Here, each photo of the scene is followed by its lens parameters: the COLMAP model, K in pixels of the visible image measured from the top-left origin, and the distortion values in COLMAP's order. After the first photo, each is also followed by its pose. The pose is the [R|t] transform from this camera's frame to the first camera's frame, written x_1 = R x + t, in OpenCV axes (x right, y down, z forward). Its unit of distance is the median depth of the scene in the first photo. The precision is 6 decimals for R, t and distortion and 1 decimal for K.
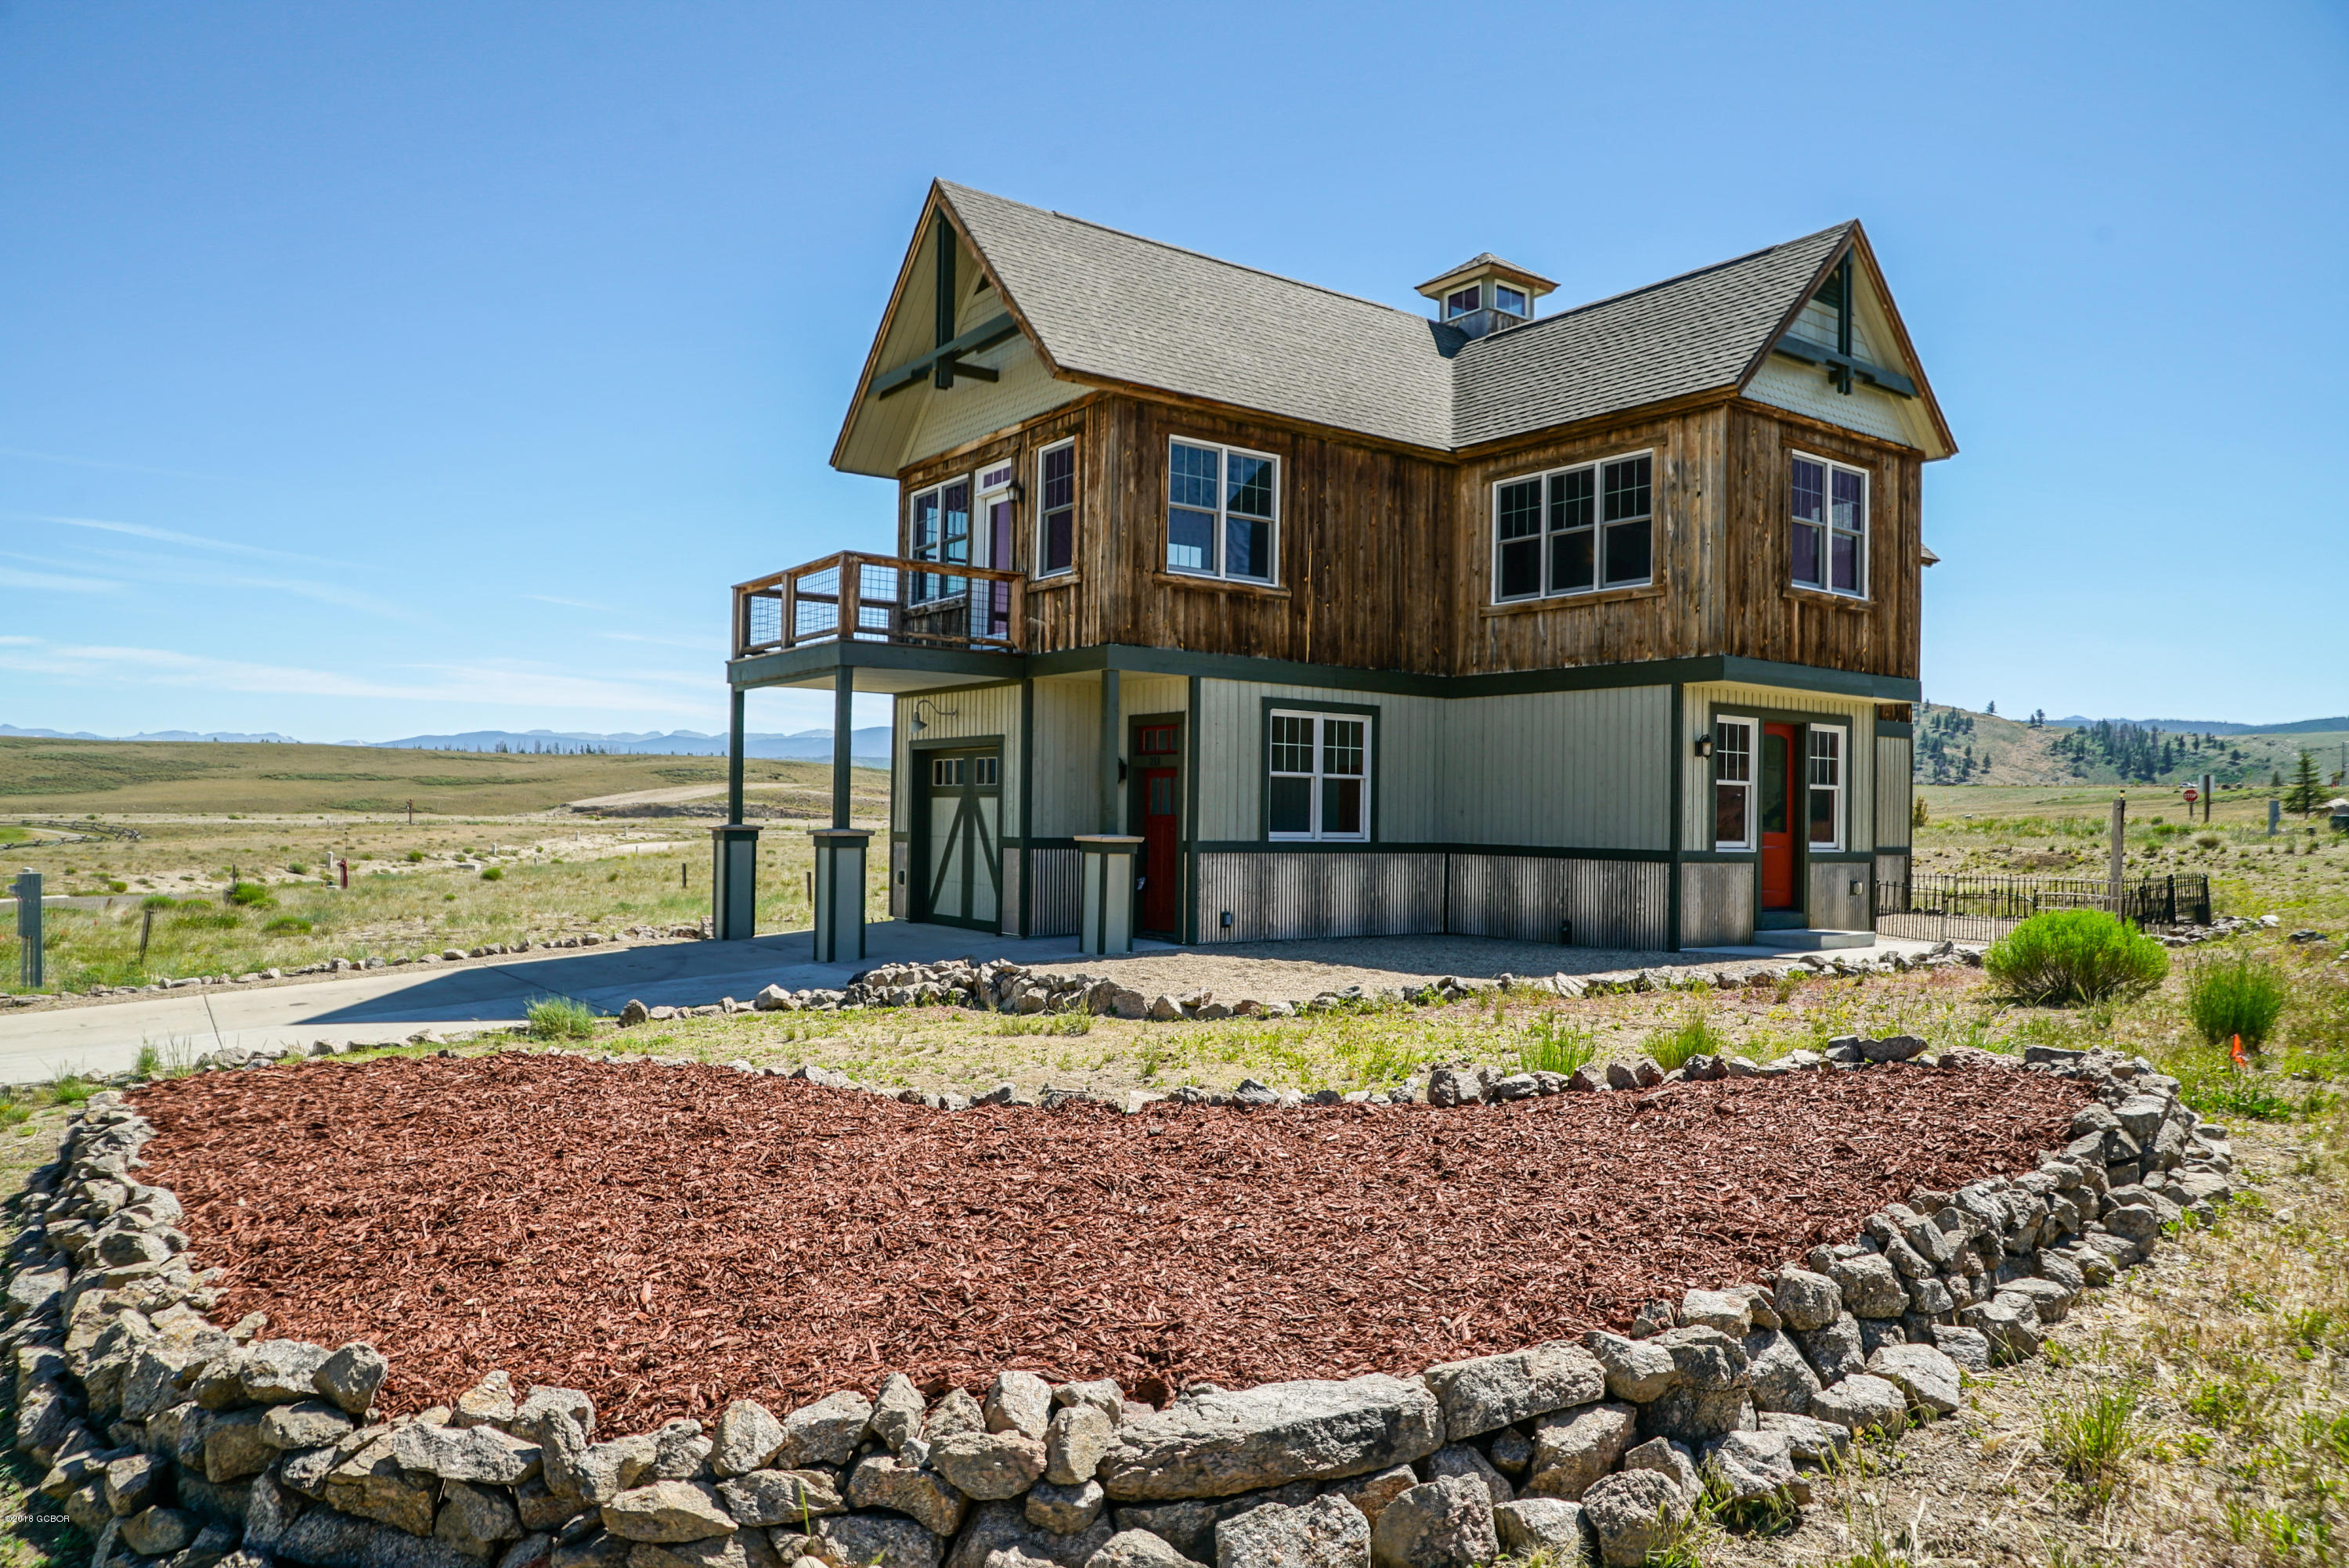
lens RADIAL K [[1589.0, 0, 1177.5], [0, 1589.0, 771.0], [0, 0, 1]] dist [-0.004115, 0.000247]
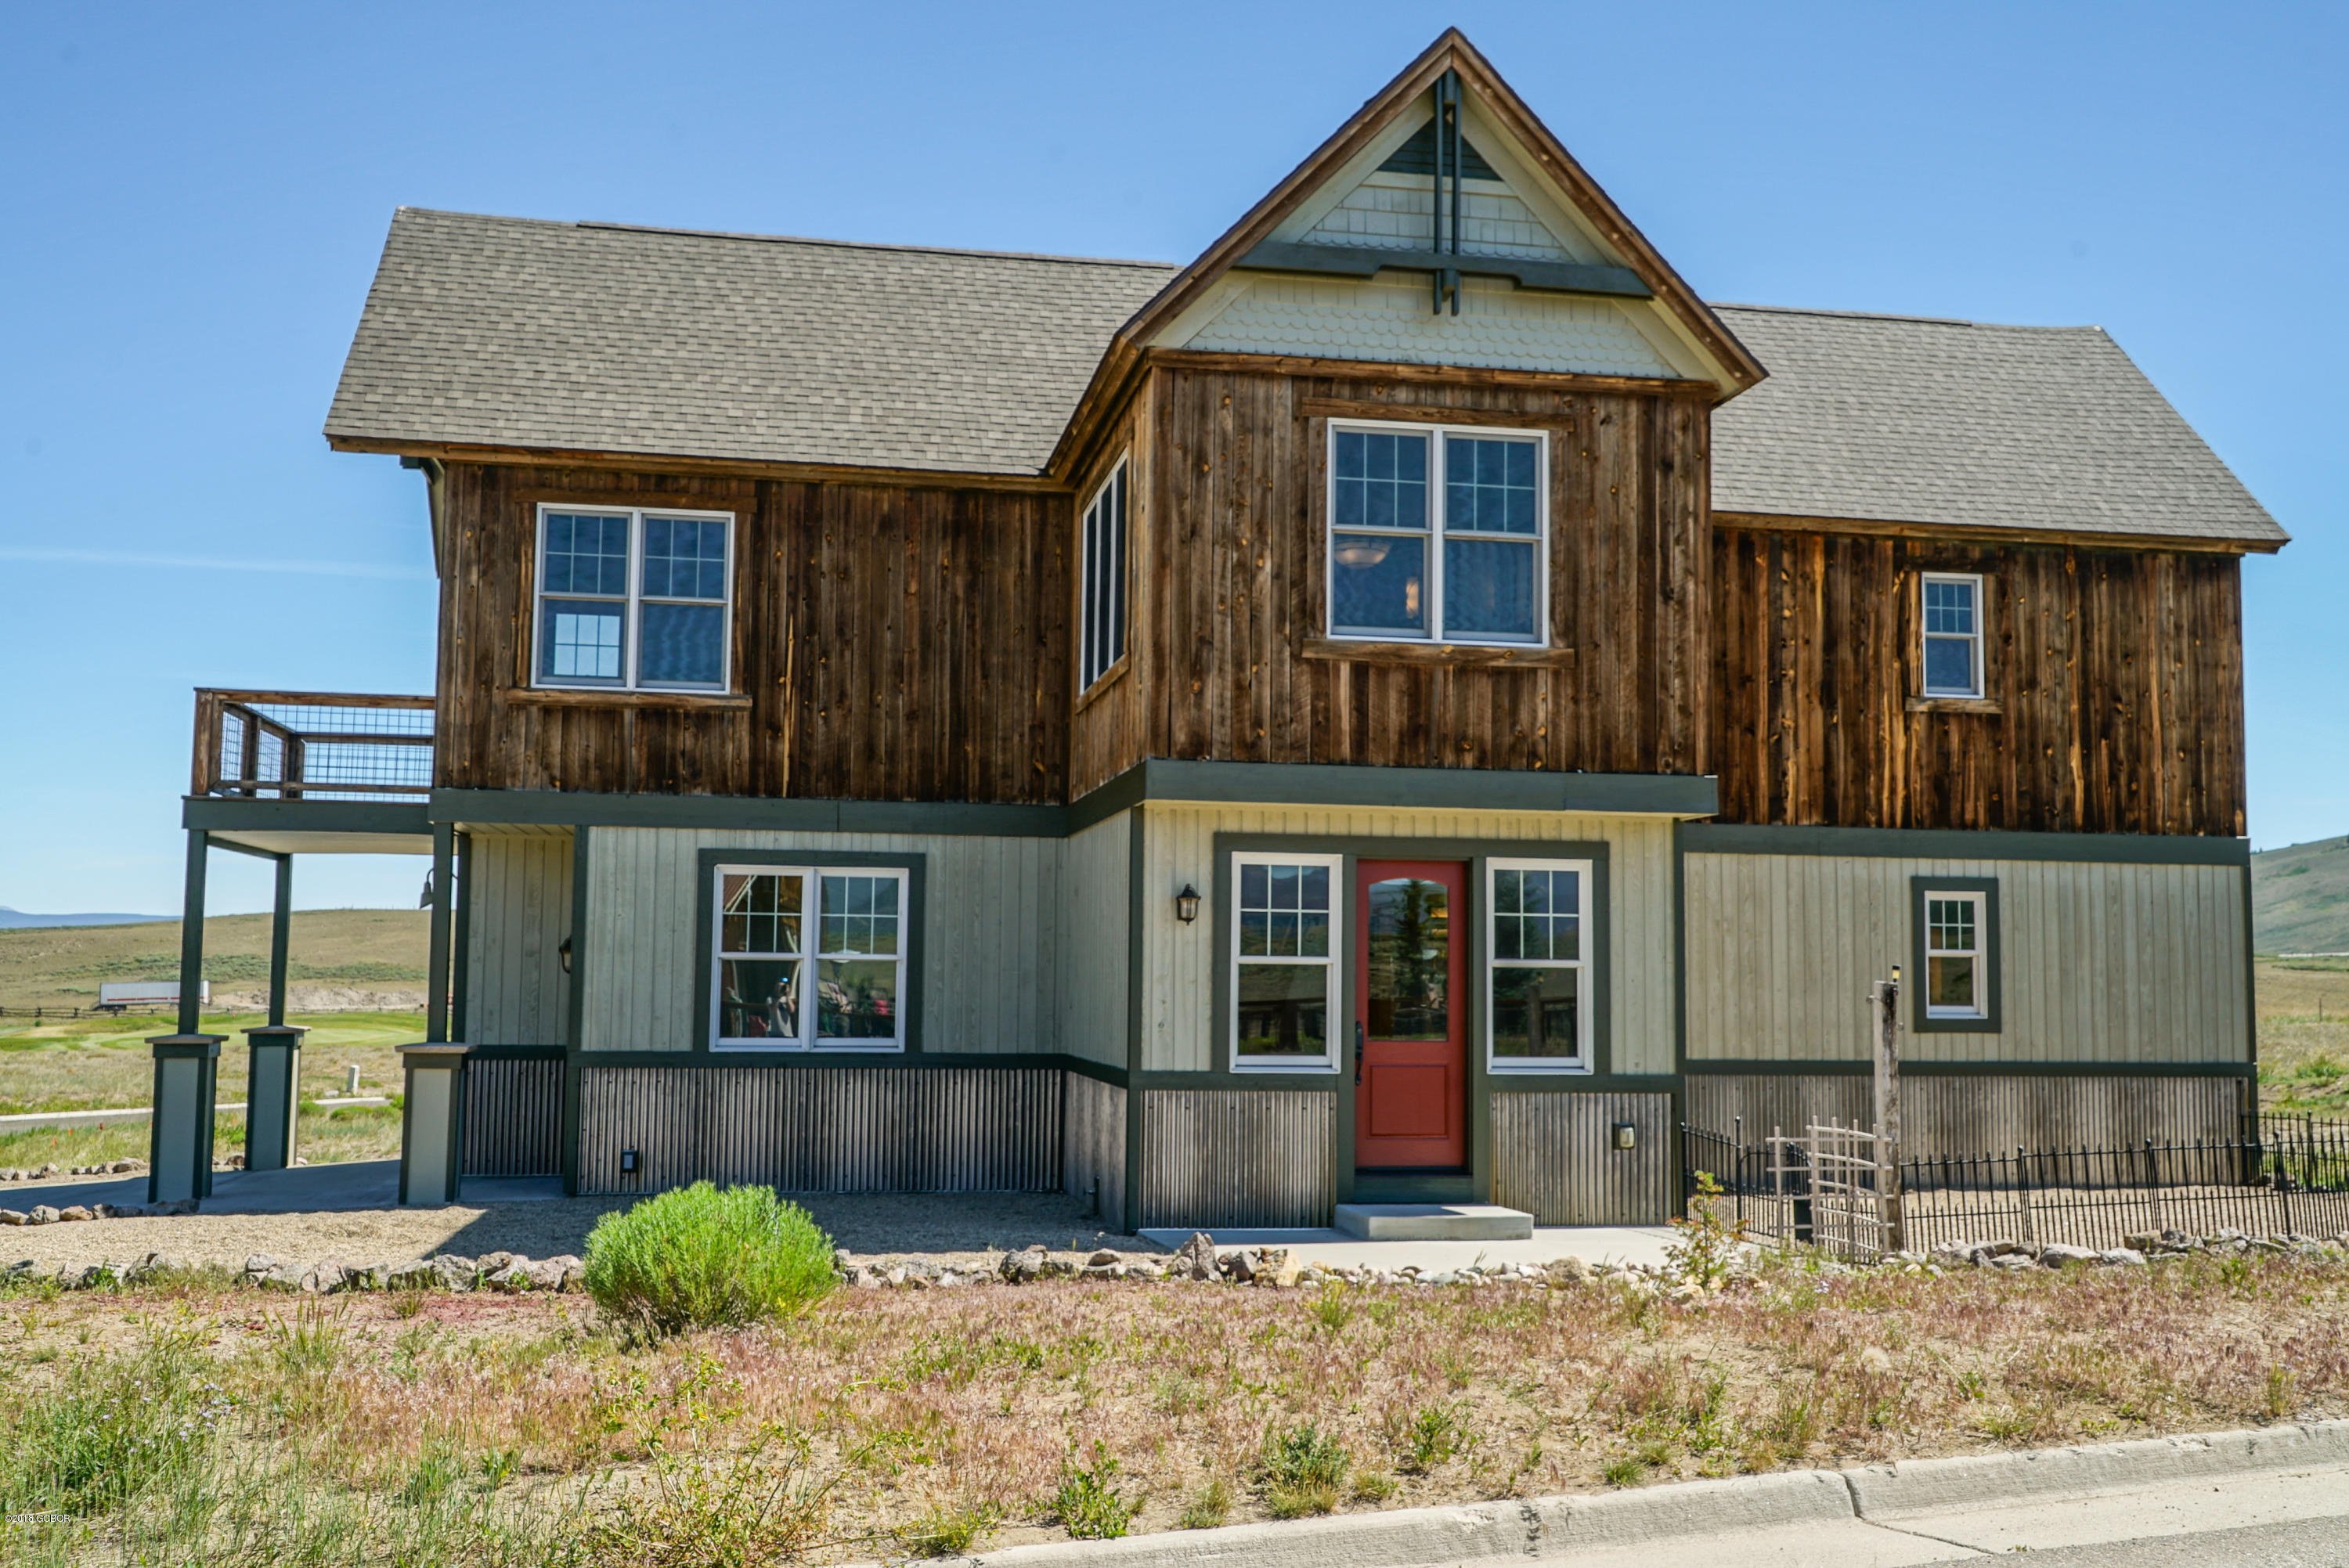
lens RADIAL K [[2145.0, 0, 1174.5], [0, 2145.0, 800.4], [0, 0, 1]] dist [0.035412, 0.000000]
pose [[0.895586, -0.045957, -0.442509, 0.675037], [0.018425, 0.997628, -0.066319, -0.000183], [0.444507, 0.051242, 0.894308, 0.227764]]
